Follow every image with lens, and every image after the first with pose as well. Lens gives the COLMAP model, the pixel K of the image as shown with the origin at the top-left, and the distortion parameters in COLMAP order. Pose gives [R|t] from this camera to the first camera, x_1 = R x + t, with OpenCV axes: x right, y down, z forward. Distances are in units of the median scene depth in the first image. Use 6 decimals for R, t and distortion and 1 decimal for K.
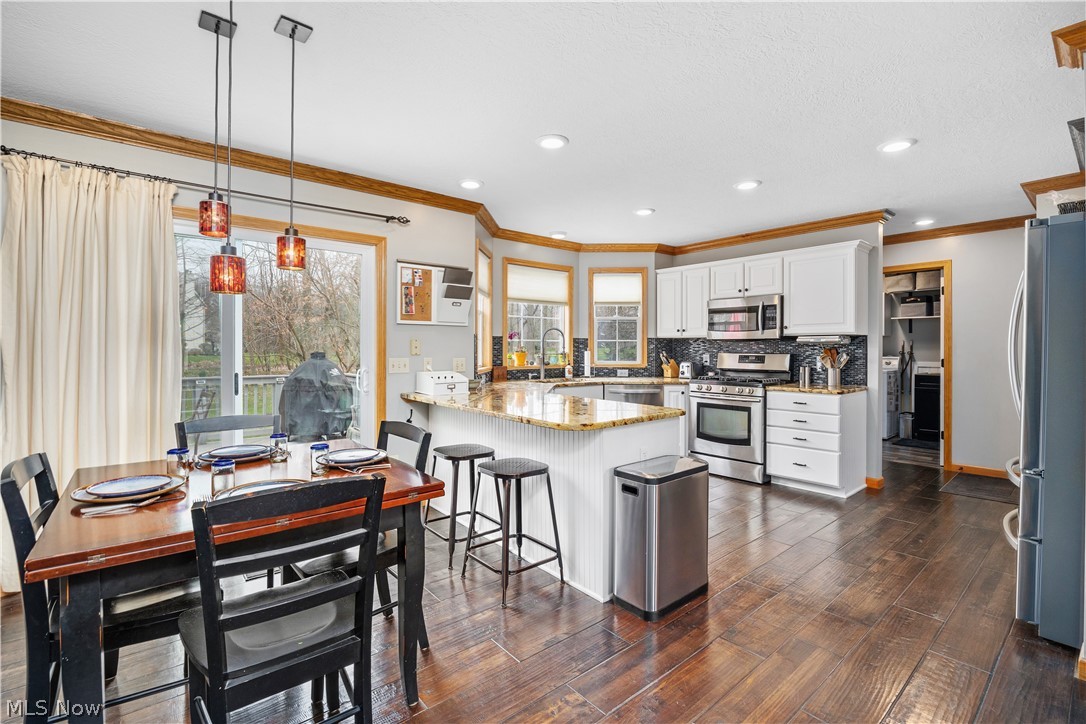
lens RADIAL K [[492.2, 0, 542.5], [0, 492.2, 355.5], [0, 0, 1]] dist [-0.001686, -0.000287]
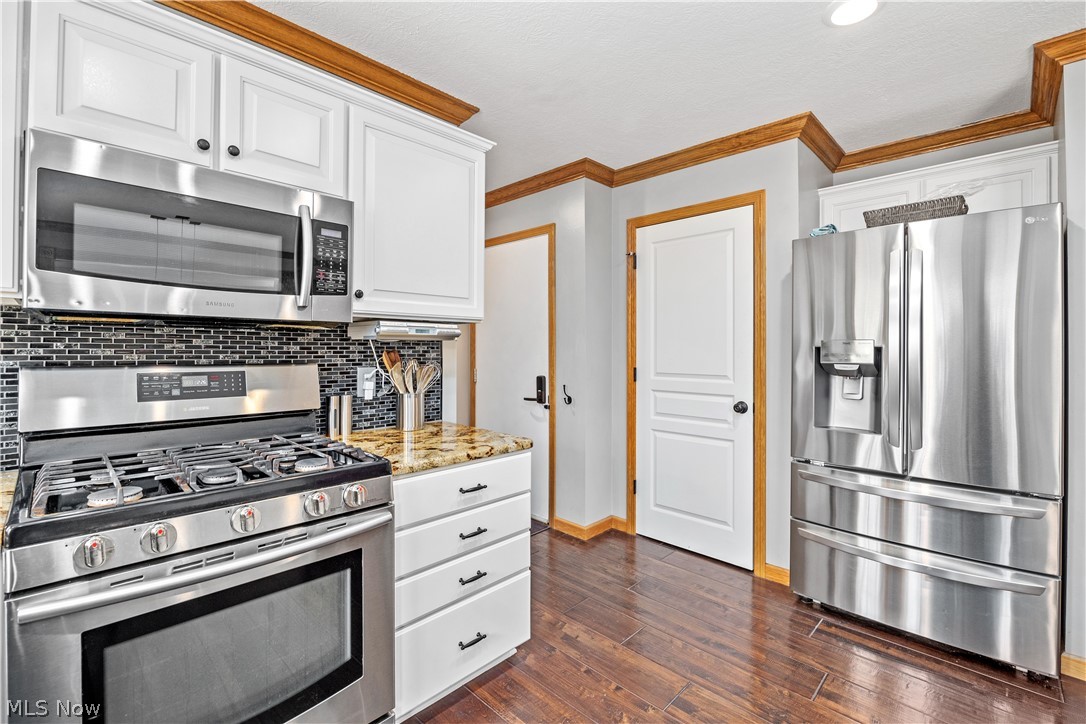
lens RADIAL K [[470.4, 0, 540.0], [0, 470.4, 351.8], [0, 0, 1]] dist [-0.004272, -0.000024]
pose [[-0.098786, -0.004495, 0.995099, 0.124213], [0.010970, 0.999924, 0.005605, -0.014364], [-0.995048, 0.011470, -0.098729, 0.887060]]
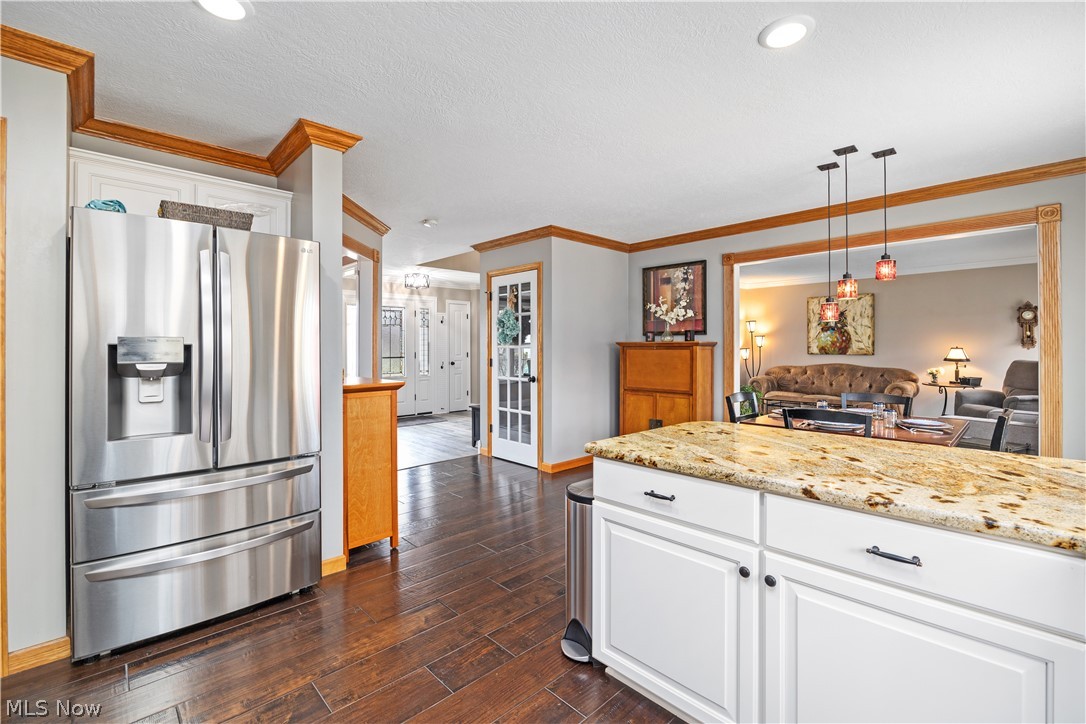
lens RADIAL K [[470.4, 0, 544.8], [0, 470.4, 349.3], [0, 0, 1]] dist [-0.004272, -0.000024]
pose [[-0.998924, 0.004894, -0.046118, 0.204033], [0.004043, 0.999820, 0.018527, -0.015289], [0.046200, 0.018321, -0.998764, 0.955256]]
